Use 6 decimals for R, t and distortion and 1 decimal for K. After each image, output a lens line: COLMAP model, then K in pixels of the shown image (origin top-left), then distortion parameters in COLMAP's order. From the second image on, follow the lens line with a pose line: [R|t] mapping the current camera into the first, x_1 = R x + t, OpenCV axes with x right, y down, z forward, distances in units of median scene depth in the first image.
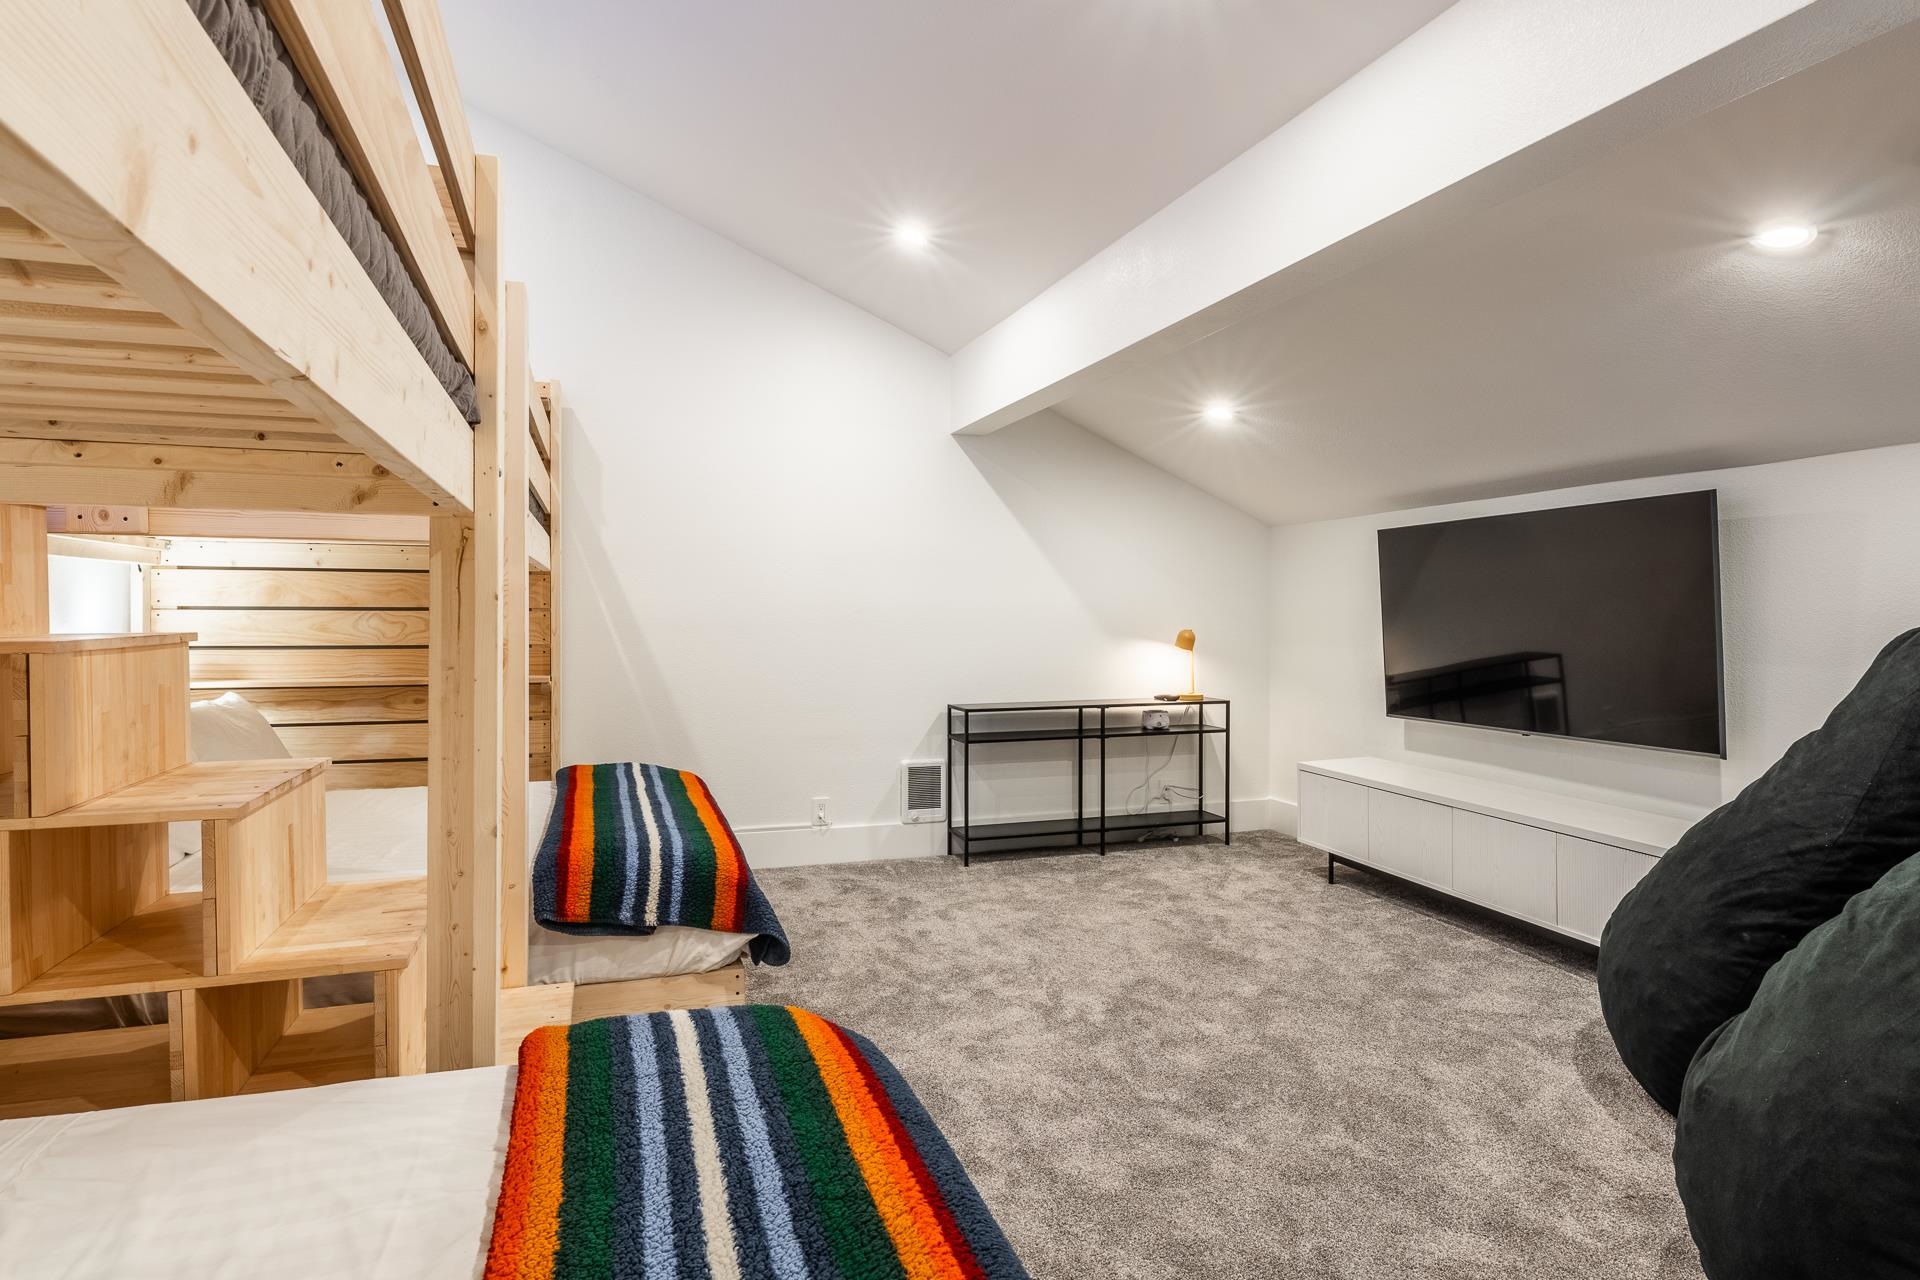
lens RADIAL K [[1015.3, 0, 957.6], [0, 1015.3, 632.8], [0, 0, 1]] dist [-0.003302, -0.001153]
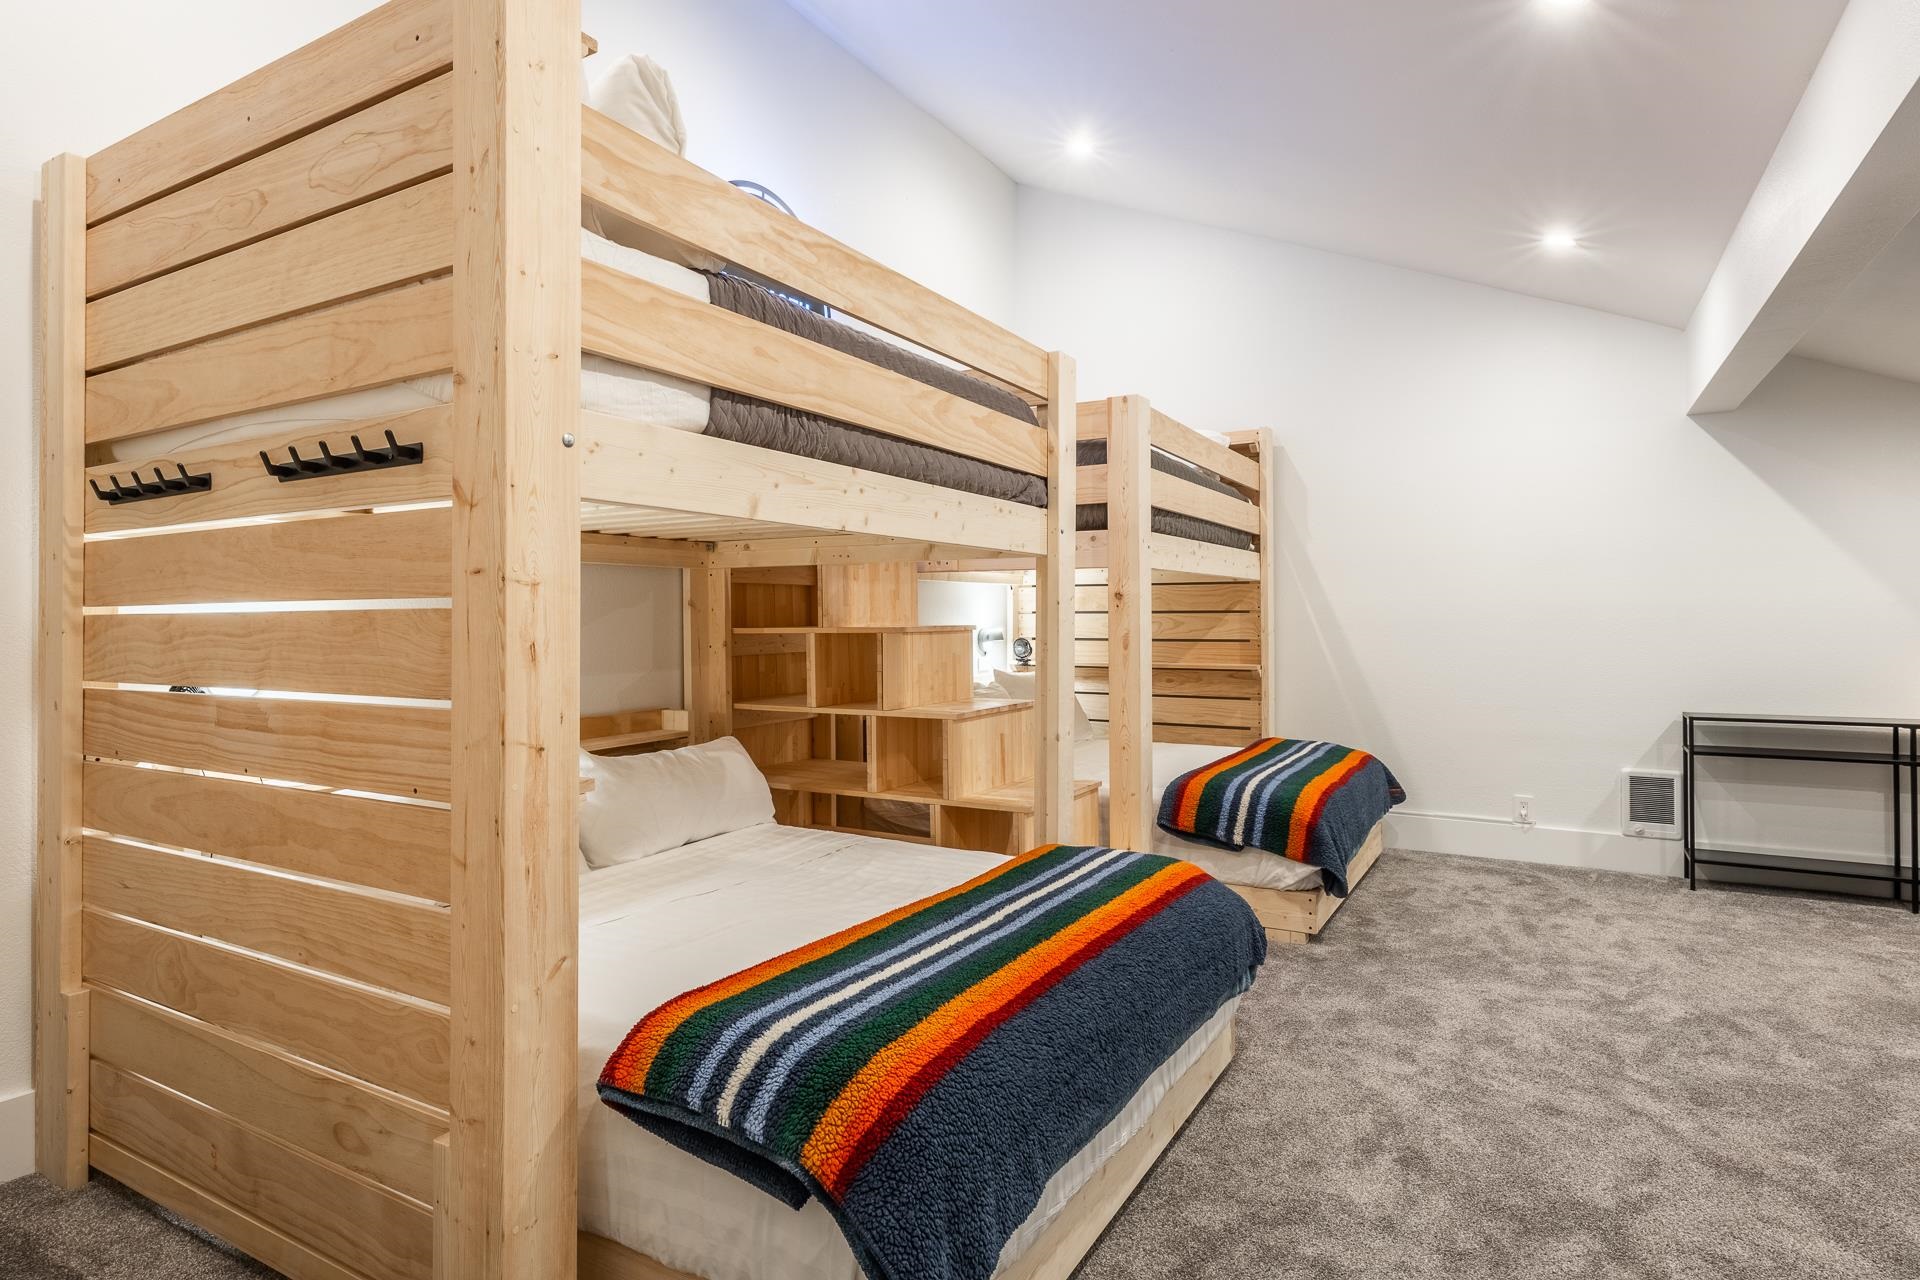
lens RADIAL K [[1035.7, 0, 959.6], [0, 1035.7, 630.0], [0, 0, 1]] dist [-0.001804, -0.000828]
pose [[0.672428, 0.002034, -0.740159, 0.399182], [-0.008110, 0.999956, -0.004620, 0.011453], [0.740118, 0.009109, 0.672416, -0.171875]]
